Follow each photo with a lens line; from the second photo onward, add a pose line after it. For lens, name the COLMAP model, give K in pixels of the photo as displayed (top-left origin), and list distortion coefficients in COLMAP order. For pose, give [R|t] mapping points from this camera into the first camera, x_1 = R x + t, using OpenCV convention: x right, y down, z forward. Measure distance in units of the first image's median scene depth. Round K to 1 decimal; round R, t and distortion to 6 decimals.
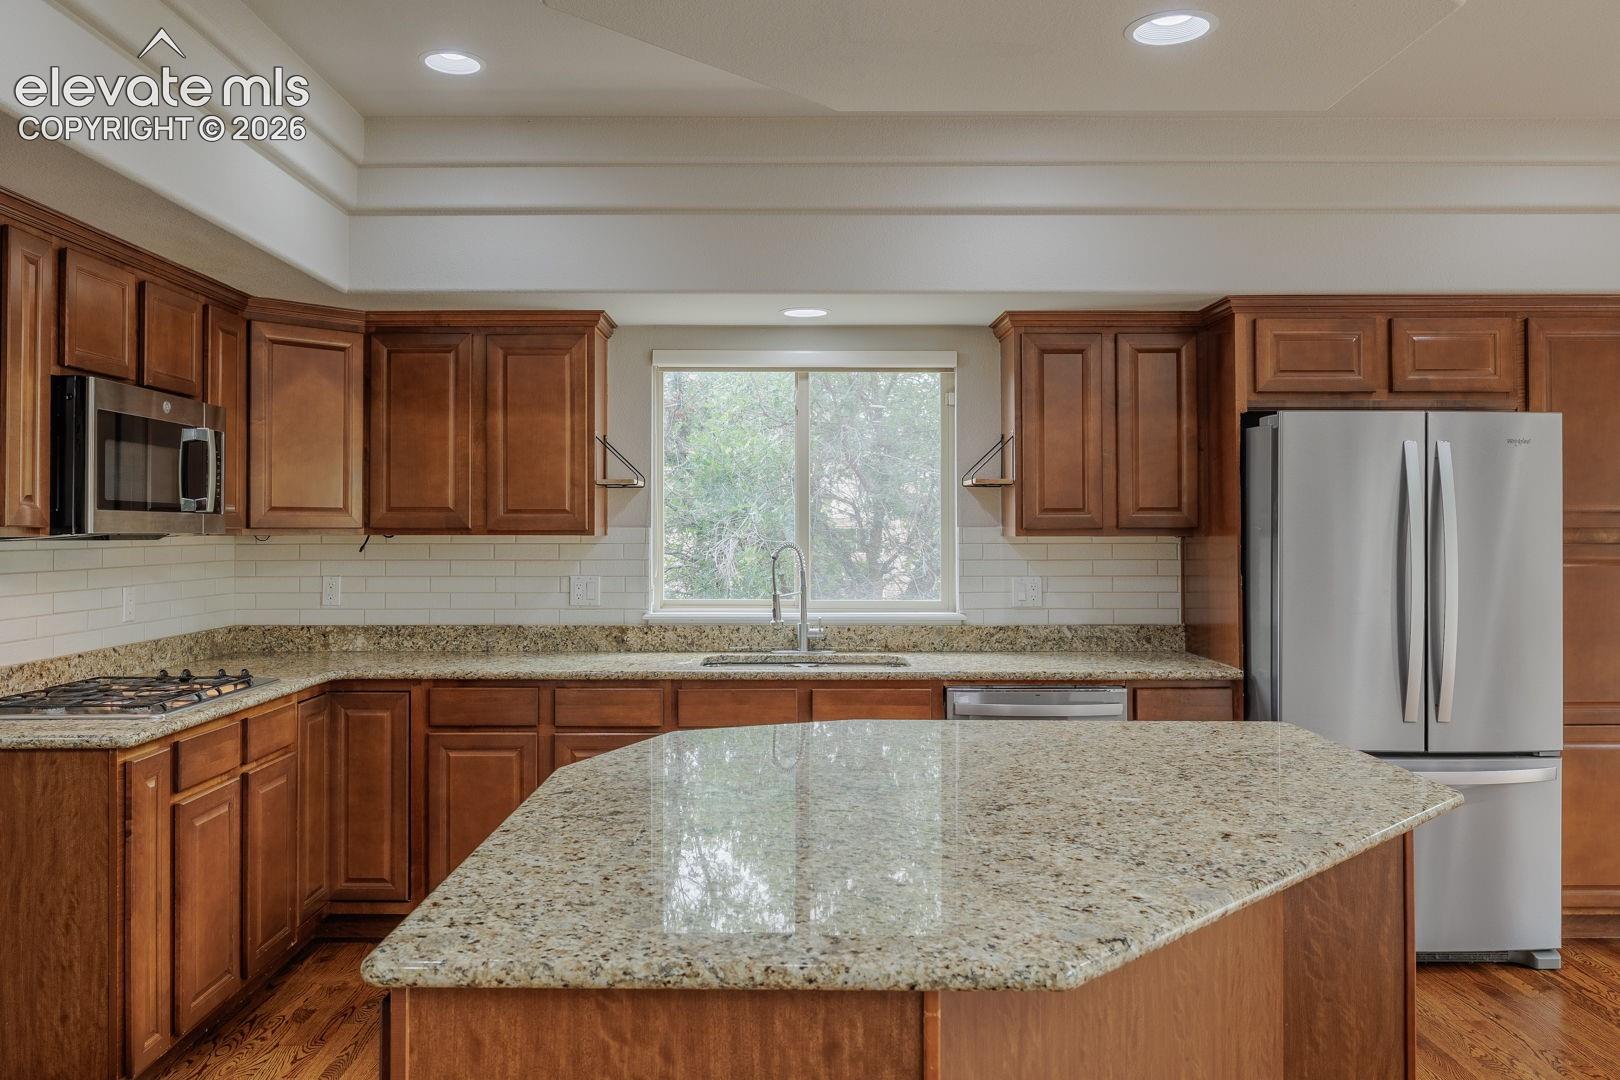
lens RADIAL K [[1181.9, 0, 820.5], [0, 1181.9, 513.1], [0, 0, 1]] dist [-0.005857, 0.003059]
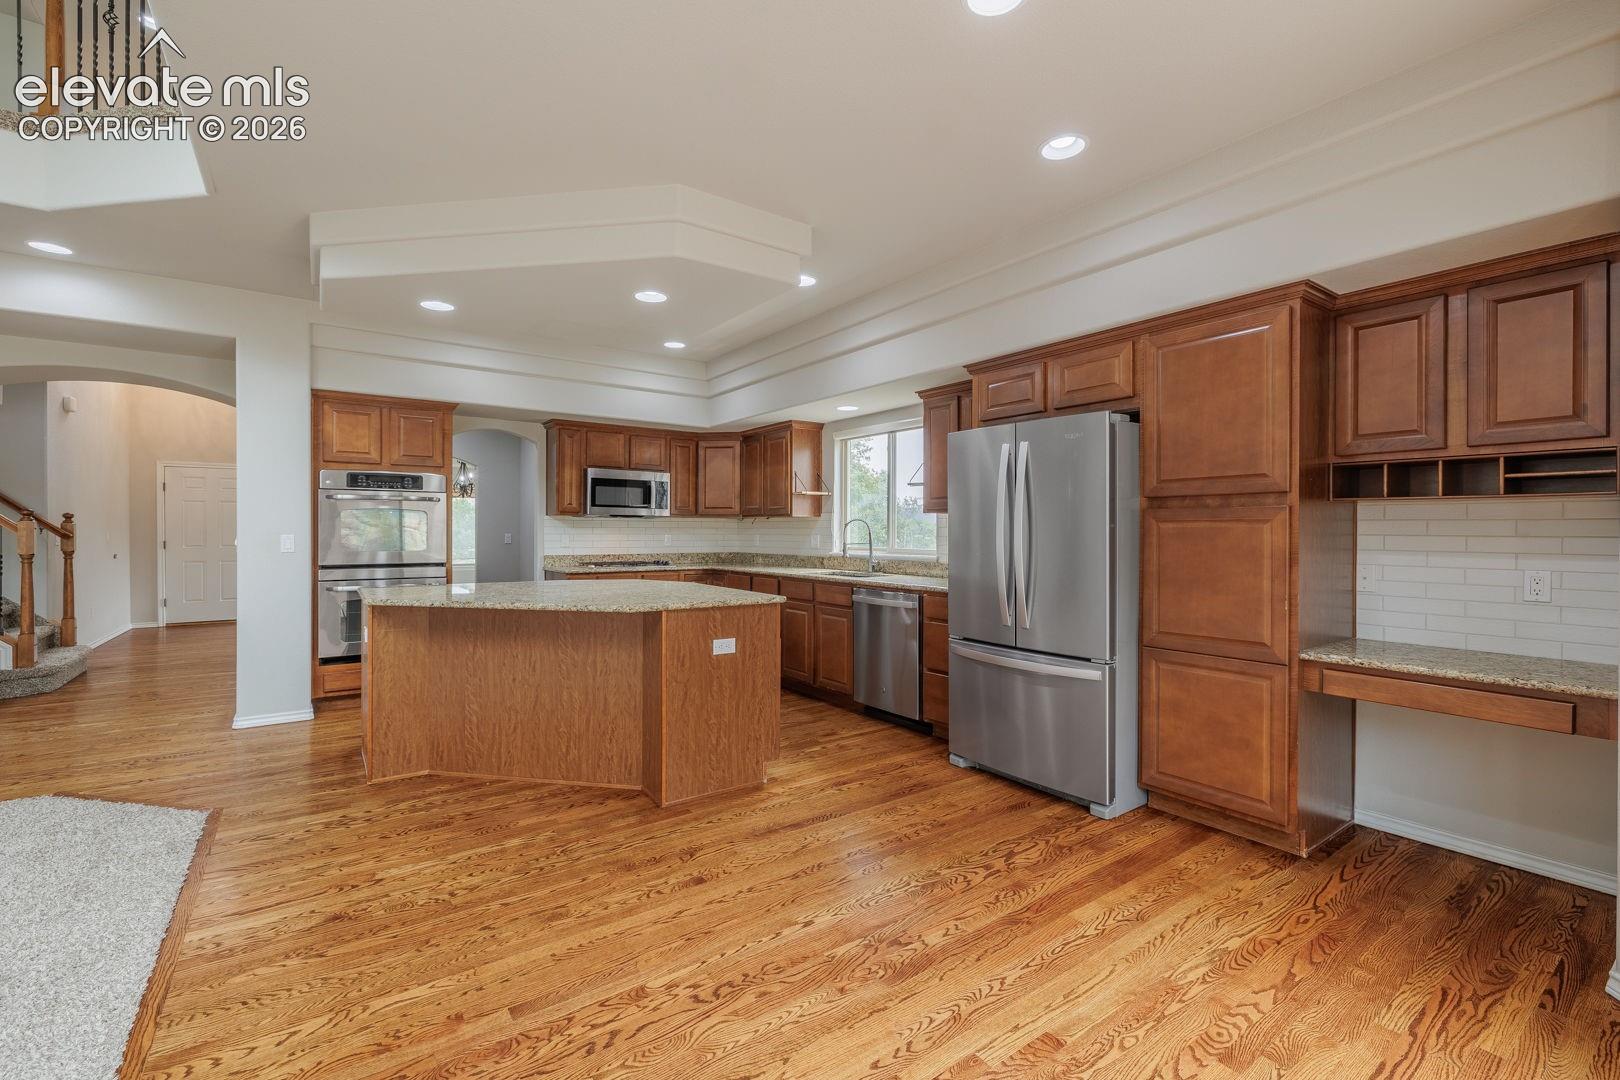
lens RADIAL K [[704.6, 0, 861.6], [0, 704.6, 530.4], [0, 0, 1]] dist [0.001763, 0.000305]
pose [[0.609987, -0.000991, -0.792411, 1.010534], [0.008394, 0.999951, 0.005211, 0.041624], [0.792367, -0.009830, 0.609966, 0.261870]]
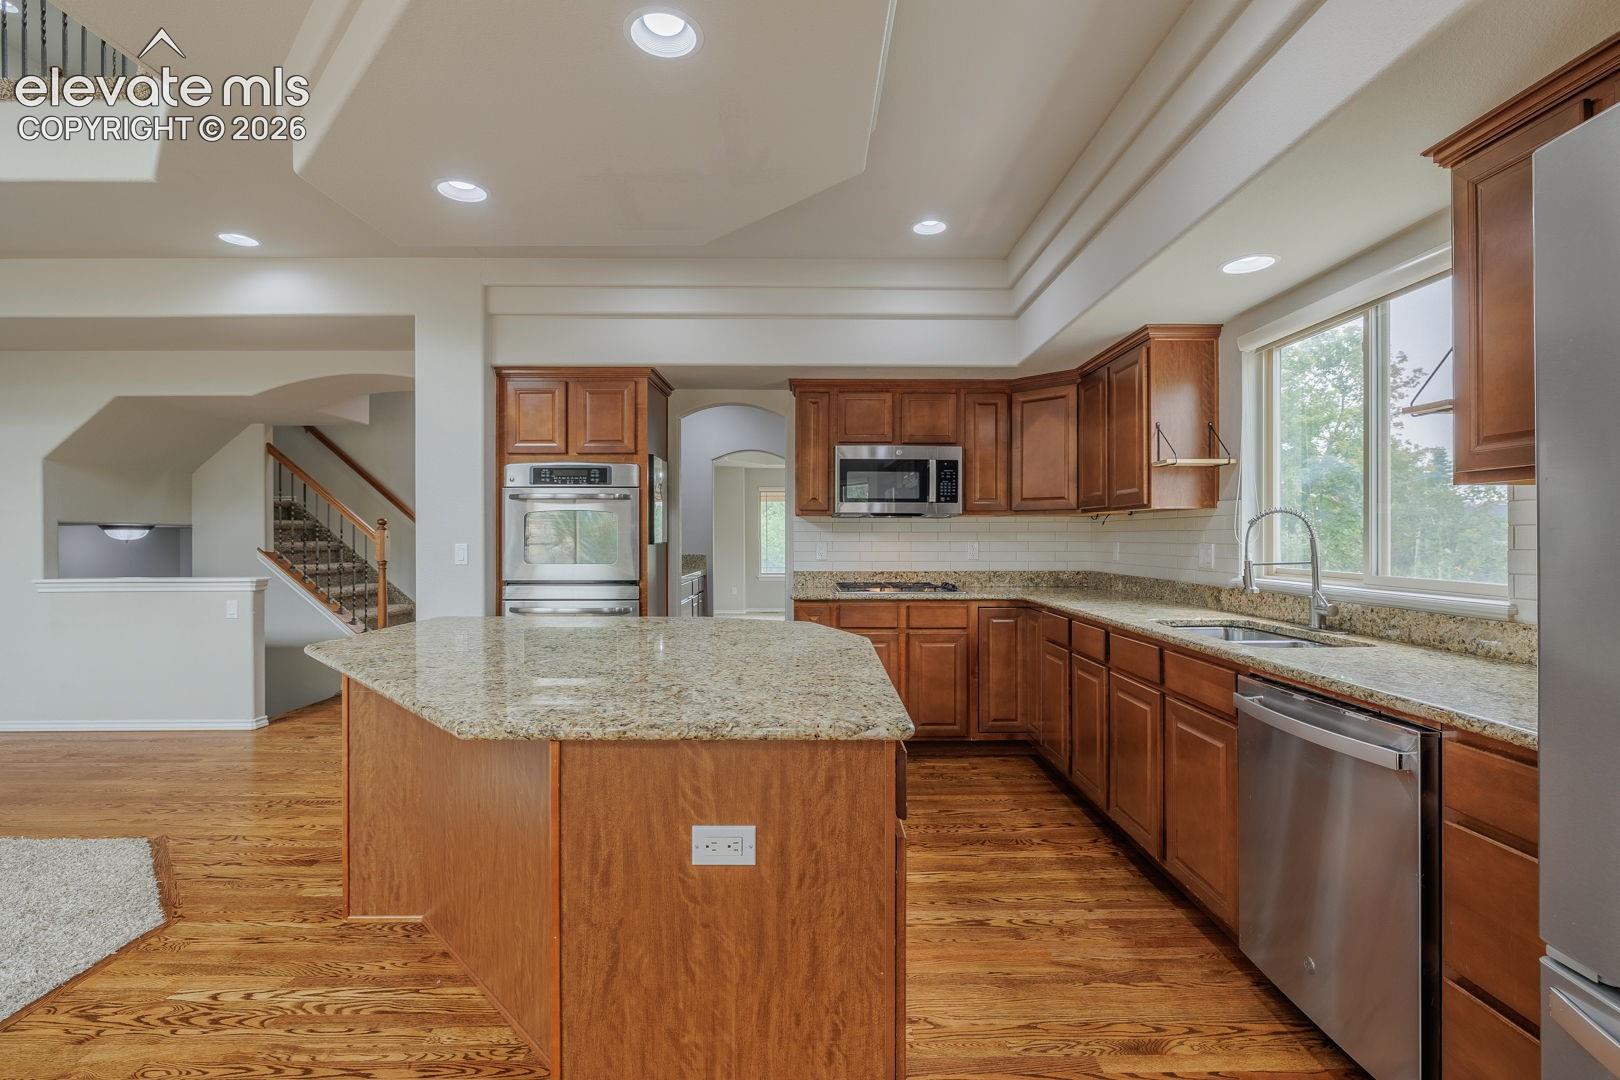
lens RADIAL K [[749.9, 0, 837.2], [0, 749.9, 541.3], [0, 0, 1]] dist [-0.004625, 0.001965]
pose [[0.006166, 0.004832, -0.999969, 0.596409], [0.014707, 0.999880, 0.004923, 0.045787], [0.999873, -0.014737, 0.006094, 0.677240]]
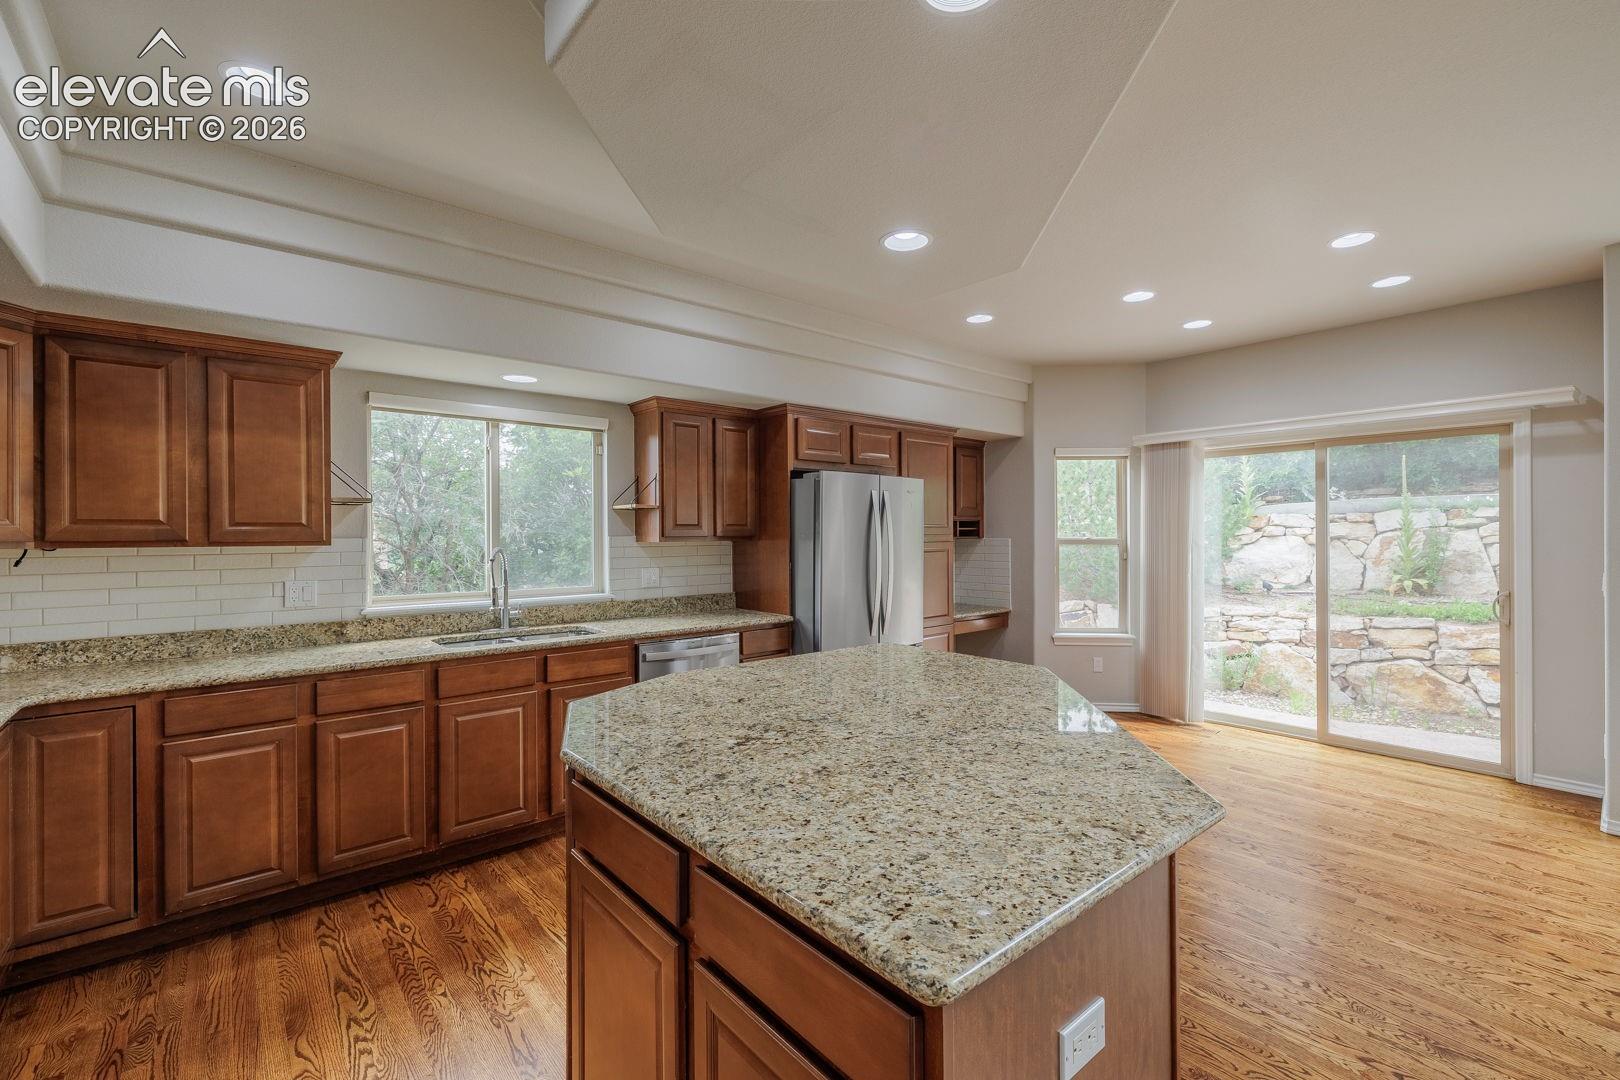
lens RADIAL K [[672.3, 0, 810.6], [0, 672.3, 535.7], [0, 0, 1]] dist [0.001806, -0.000479]
pose [[0.774990, -0.005355, 0.631951, -0.247190], [-0.001937, 0.999939, 0.010849, 0.001205], [-0.631970, -0.009632, 0.774933, 0.194035]]
